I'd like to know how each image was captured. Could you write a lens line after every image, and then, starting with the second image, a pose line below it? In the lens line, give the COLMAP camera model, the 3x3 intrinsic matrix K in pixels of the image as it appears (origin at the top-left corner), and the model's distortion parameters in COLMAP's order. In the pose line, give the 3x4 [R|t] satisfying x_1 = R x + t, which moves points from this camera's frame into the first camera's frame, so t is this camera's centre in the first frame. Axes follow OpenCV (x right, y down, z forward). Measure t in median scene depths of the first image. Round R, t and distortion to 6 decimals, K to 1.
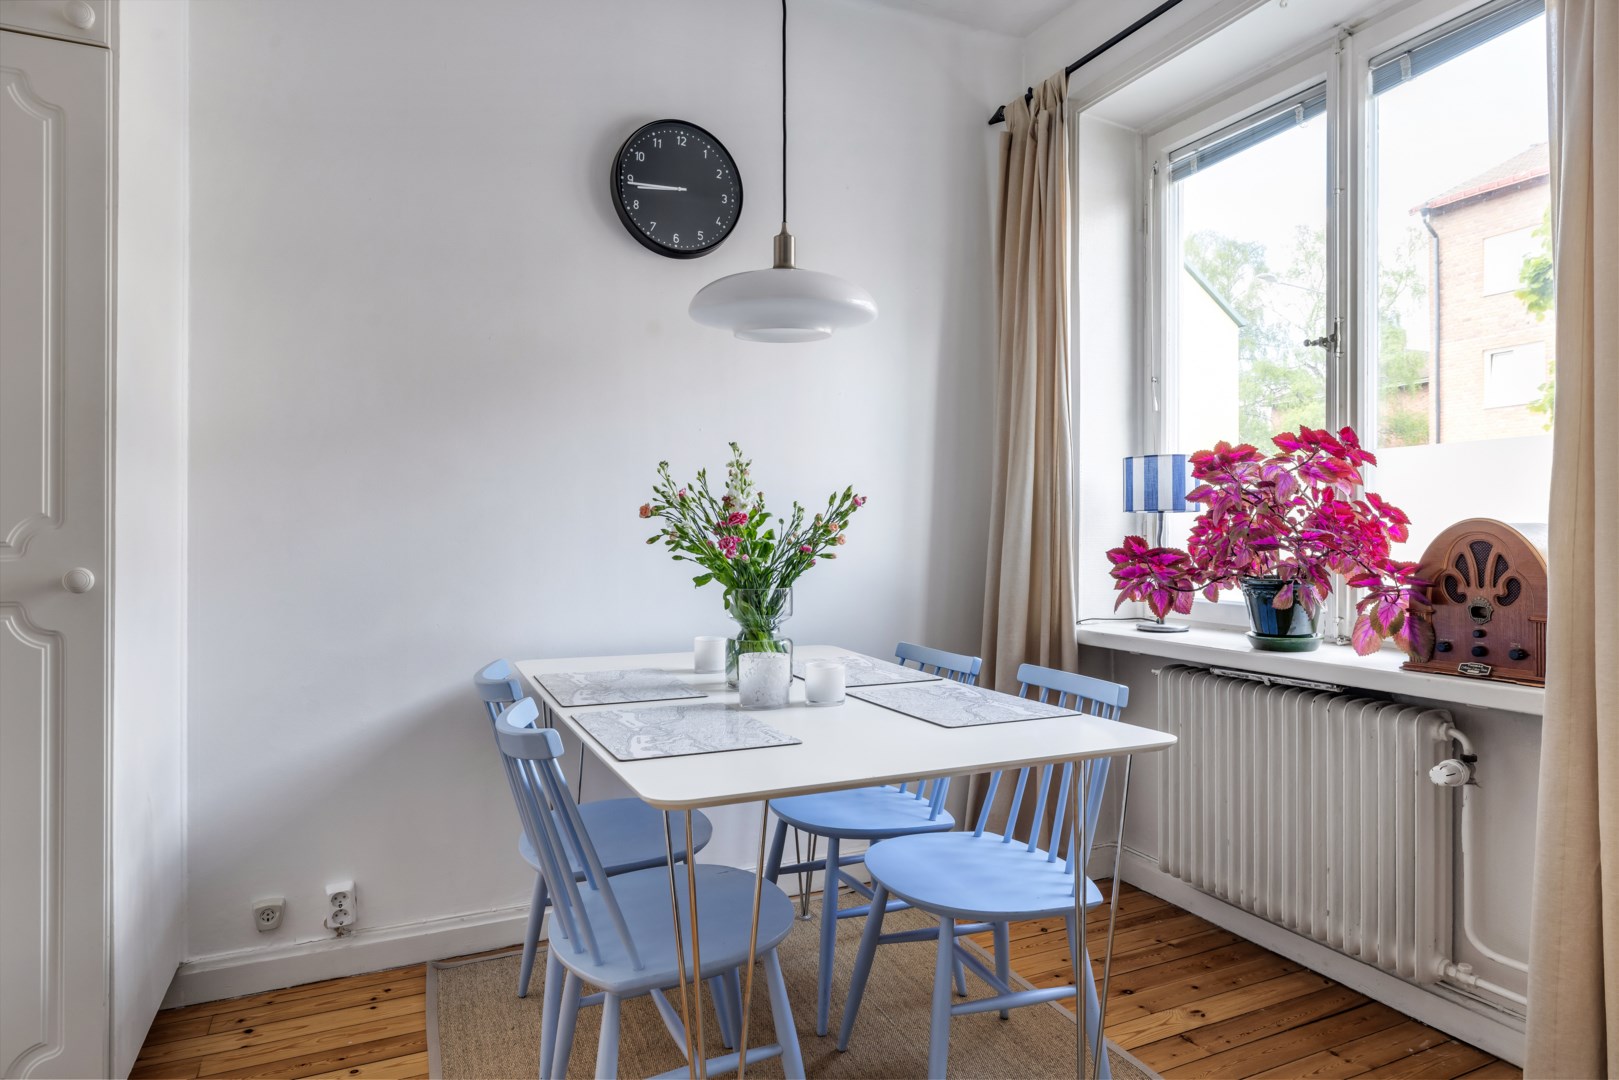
lens RADIAL K [[930.6, 0, 801.3], [0, 930.6, 534.6], [0, 0, 1]] dist [0.013535, 0.000686]
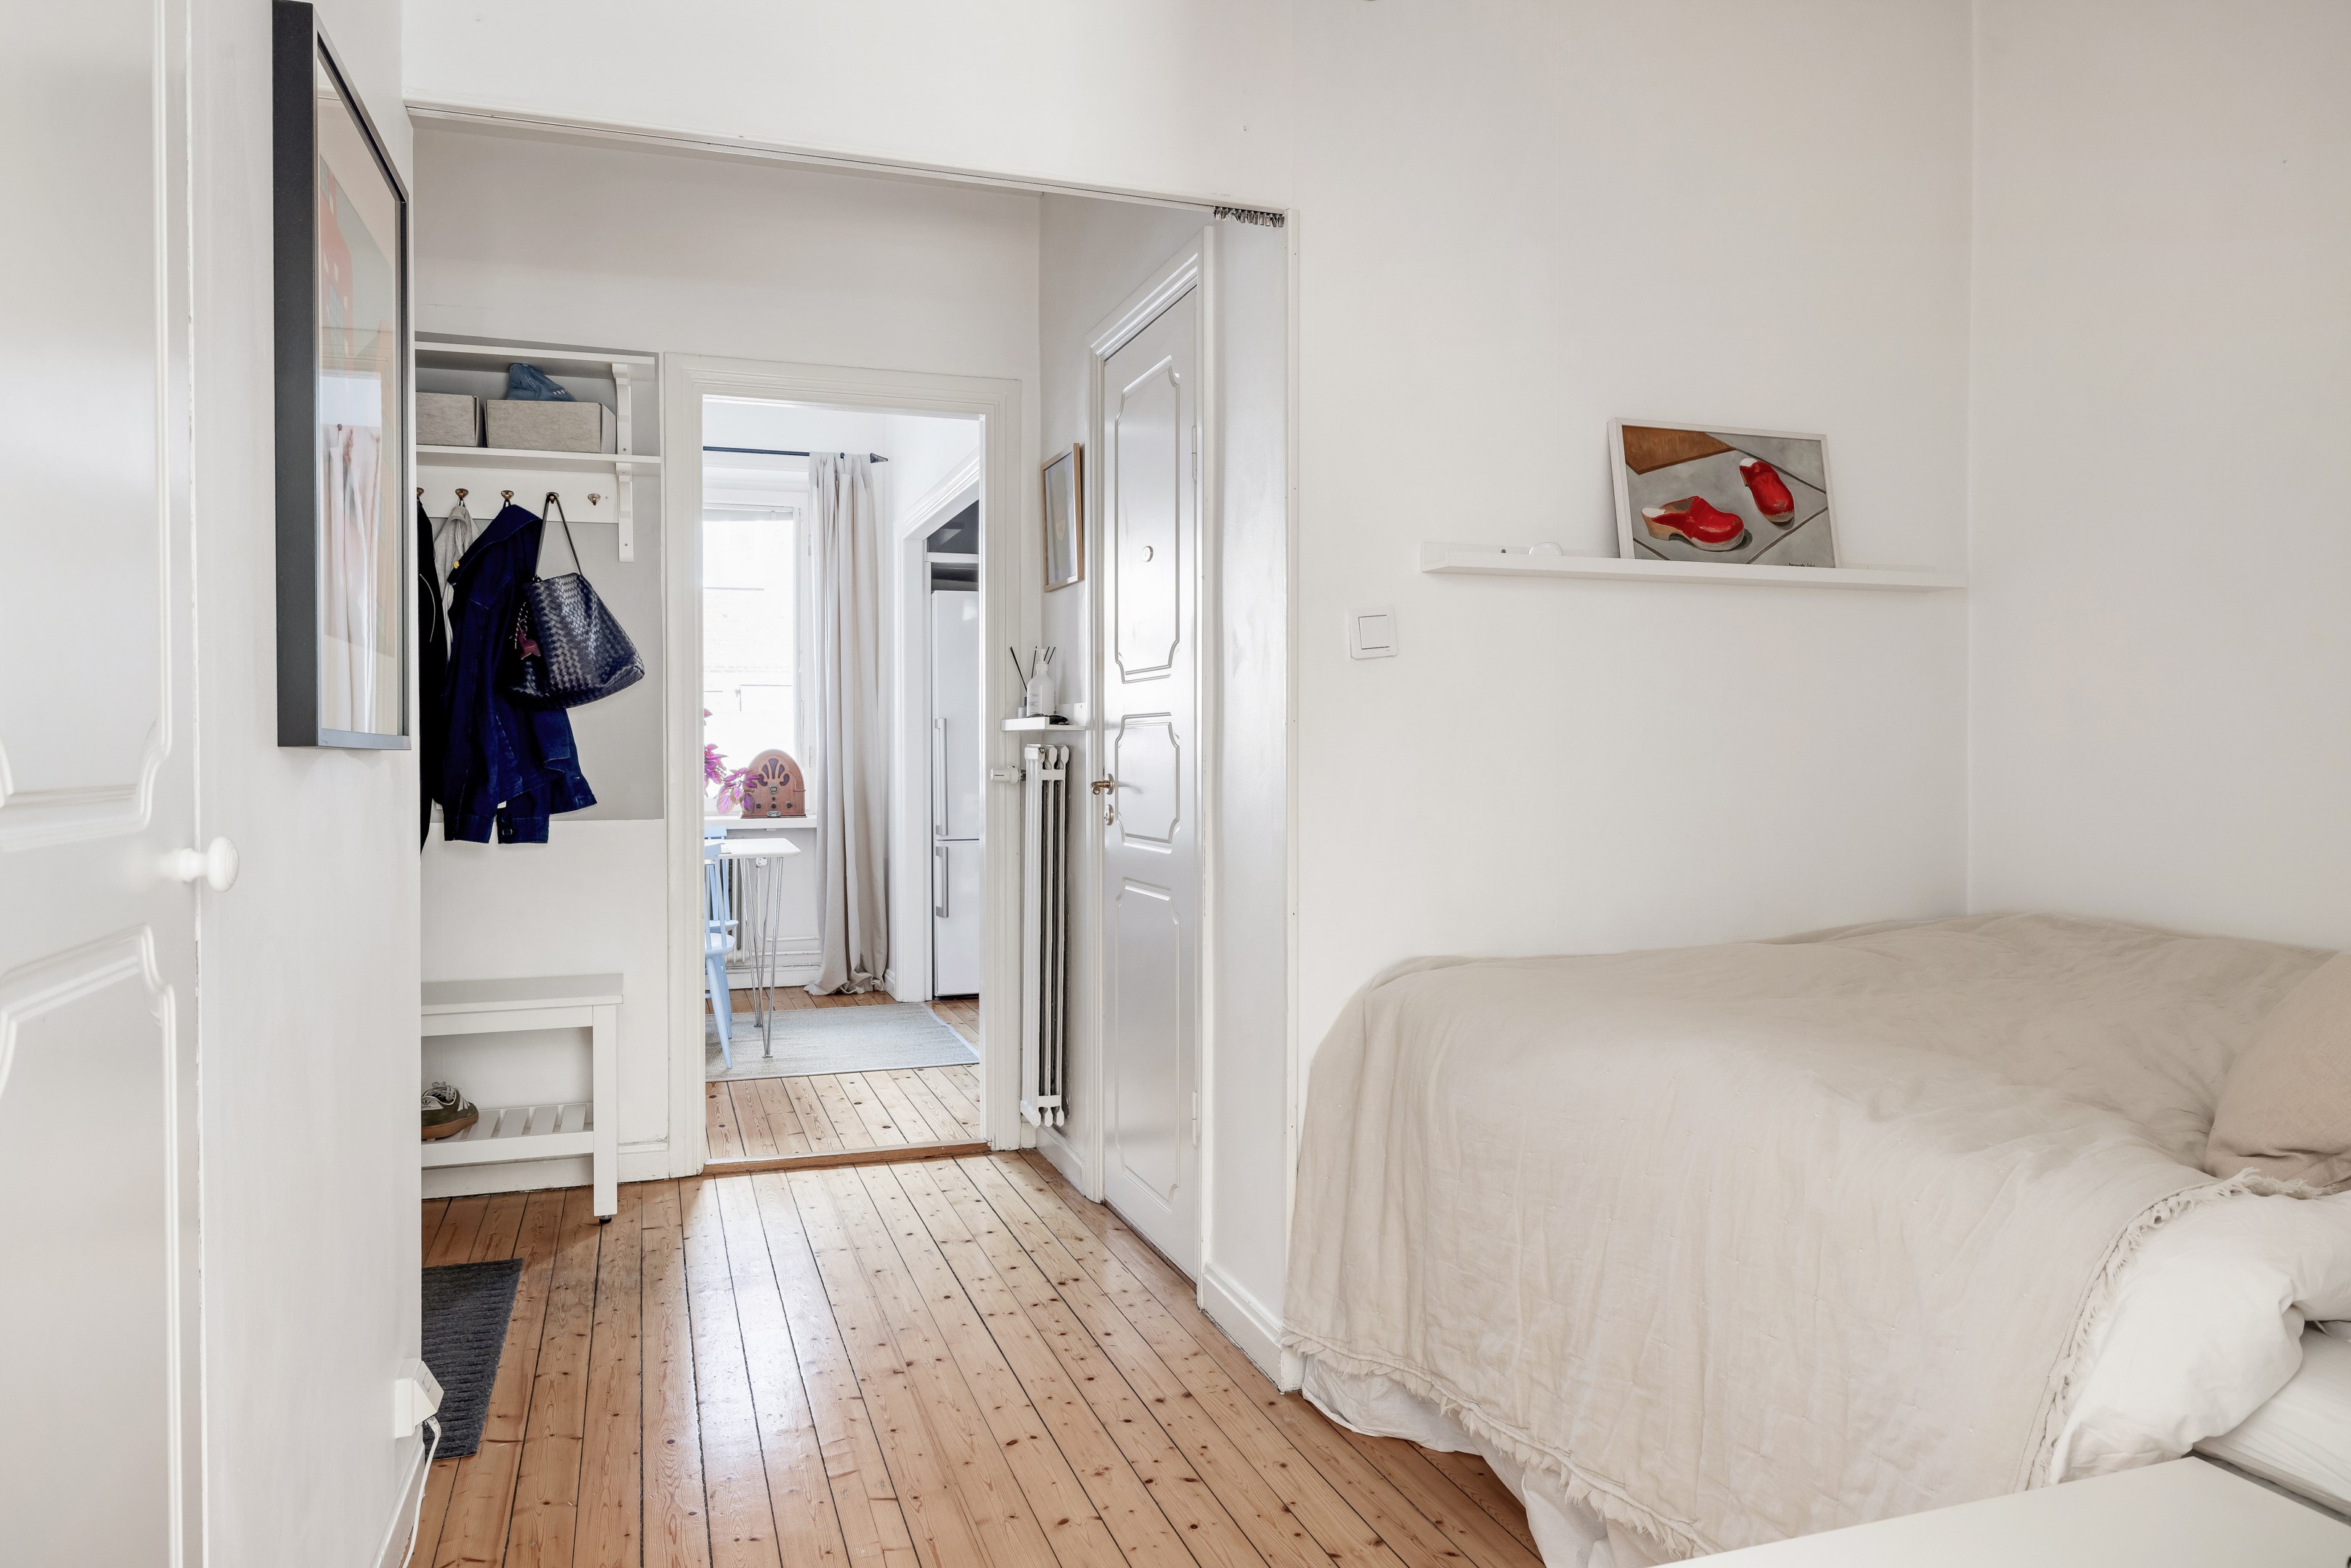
lens RADIAL K [[1632.0, 0, 1194.2], [0, 1632.0, 778.9], [0, 0, 1]] dist [0.003500, 0.001486]
pose [[0.110210, -0.006423, 0.993888, -3.202692], [0.003964, 0.999974, 0.006023, 0.035683], [-0.993900, 0.003276, 0.110233, -0.493571]]
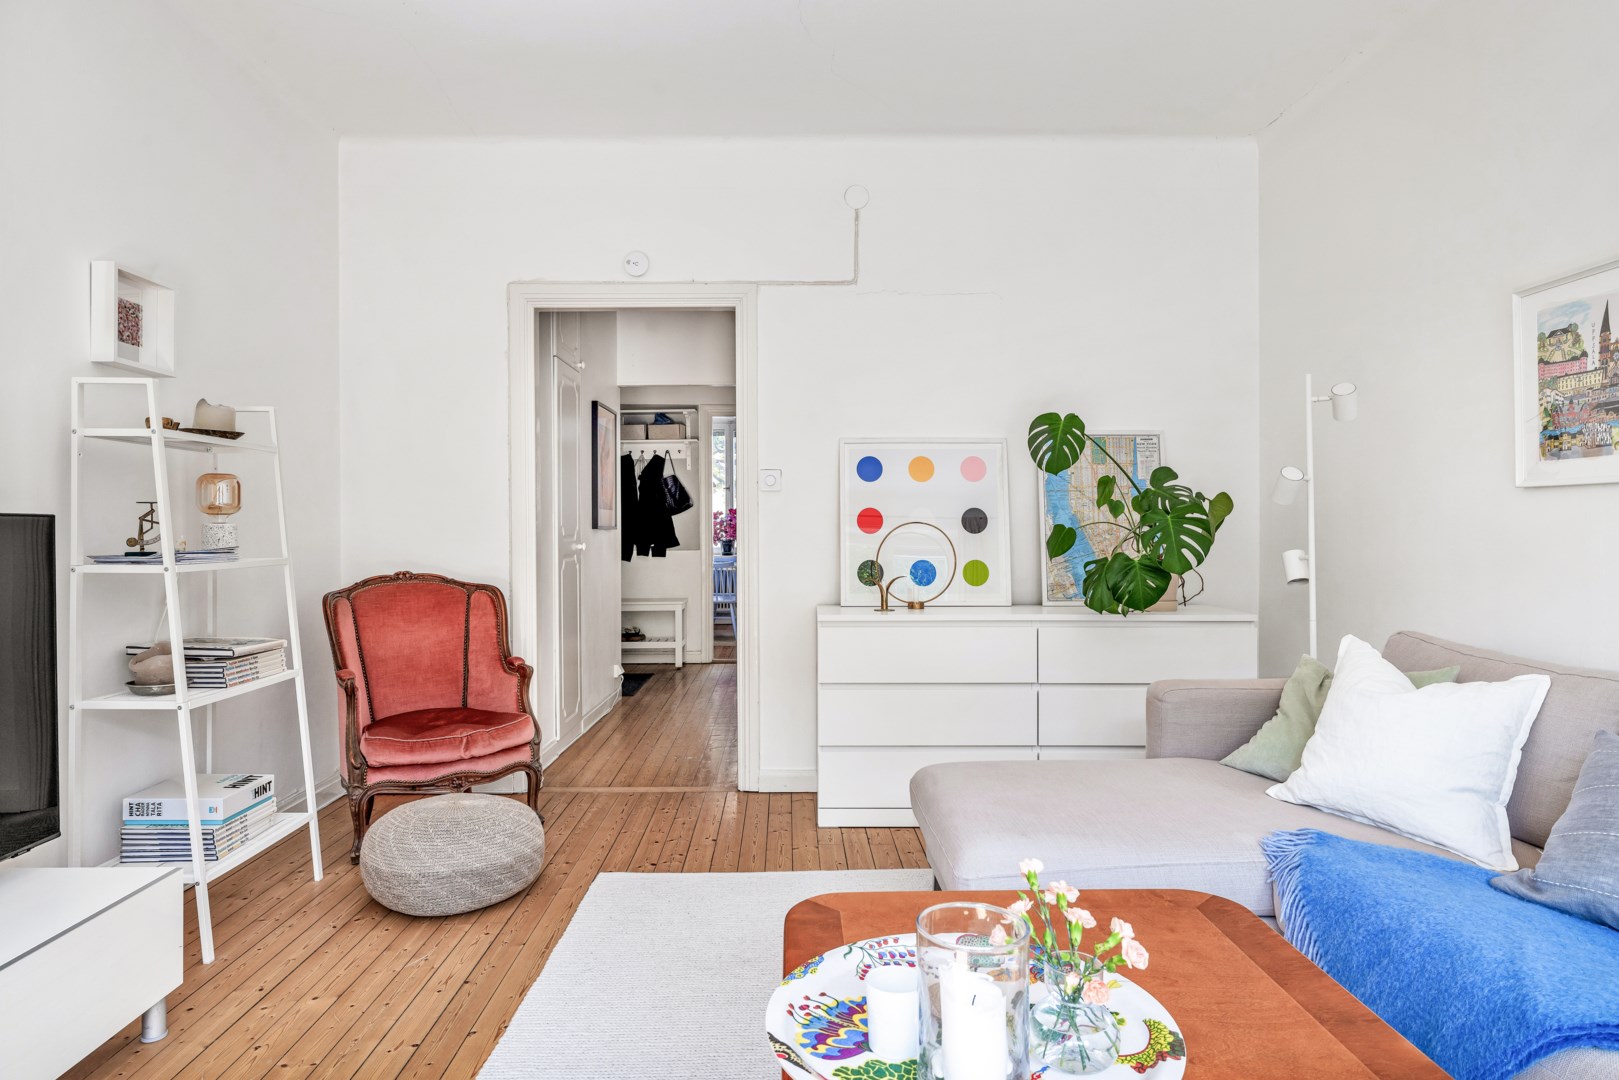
lens RADIAL K [[1024.2, 0, 803.1], [0, 1024.2, 528.1], [0, 0, 1]] dist [0.003761, 0.001577]
pose [[0.408500, 0.009202, 0.912712, -5.013335], [0.004067, 0.999921, -0.011902, 0.060665], [-0.912749, 0.008574, 0.408430, -1.800107]]
